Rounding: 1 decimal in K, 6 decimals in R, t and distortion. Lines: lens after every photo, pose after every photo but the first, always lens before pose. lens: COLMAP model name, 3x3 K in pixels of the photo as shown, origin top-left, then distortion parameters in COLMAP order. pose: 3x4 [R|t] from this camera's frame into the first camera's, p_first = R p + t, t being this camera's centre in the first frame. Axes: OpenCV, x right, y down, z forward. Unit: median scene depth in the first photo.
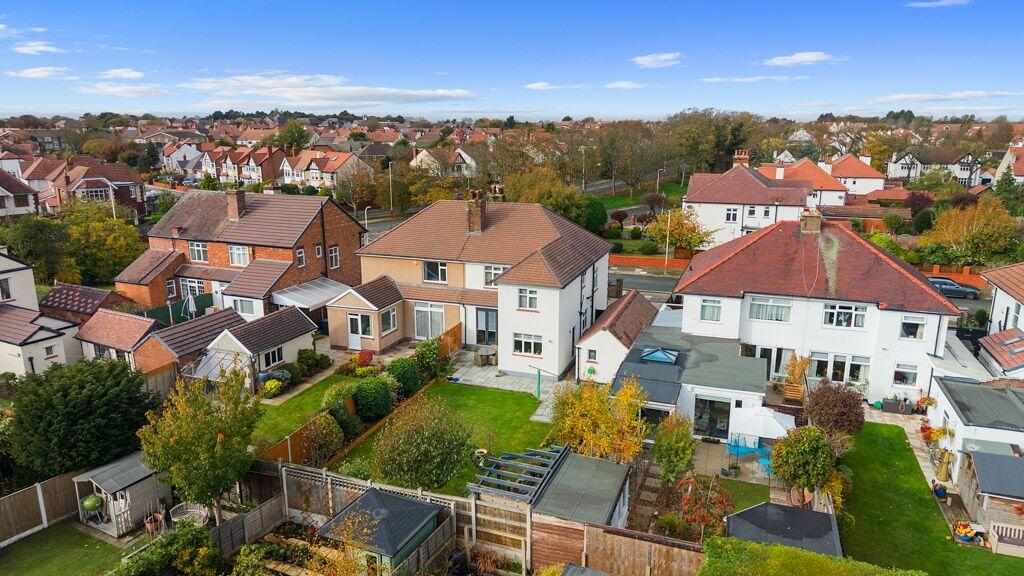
lens RADIAL K [[684.2, 0, 504.7], [0, 684.2, 290.4], [0, 0, 1]] dist [0.028894, -0.033517]
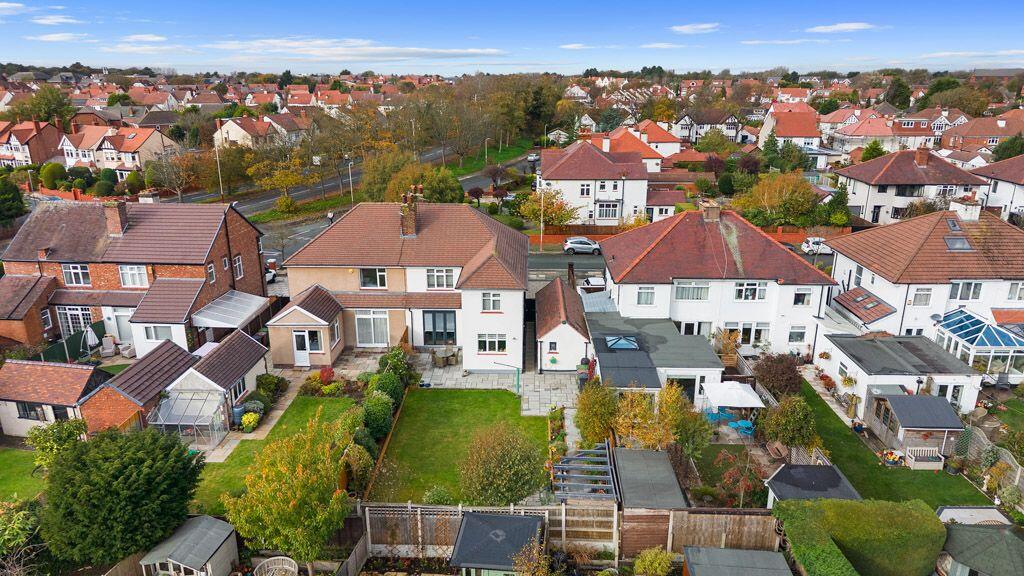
lens RADIAL K [[684.2, 0, 510.8], [0, 684.2, 293.4], [0, 0, 1]] dist [0.028894, -0.033517]
pose [[0.947786, -0.098105, 0.303443, -0.257591], [0.076946, 0.993744, 0.080949, -0.084069], [-0.309486, -0.053374, 0.949405, -0.019795]]
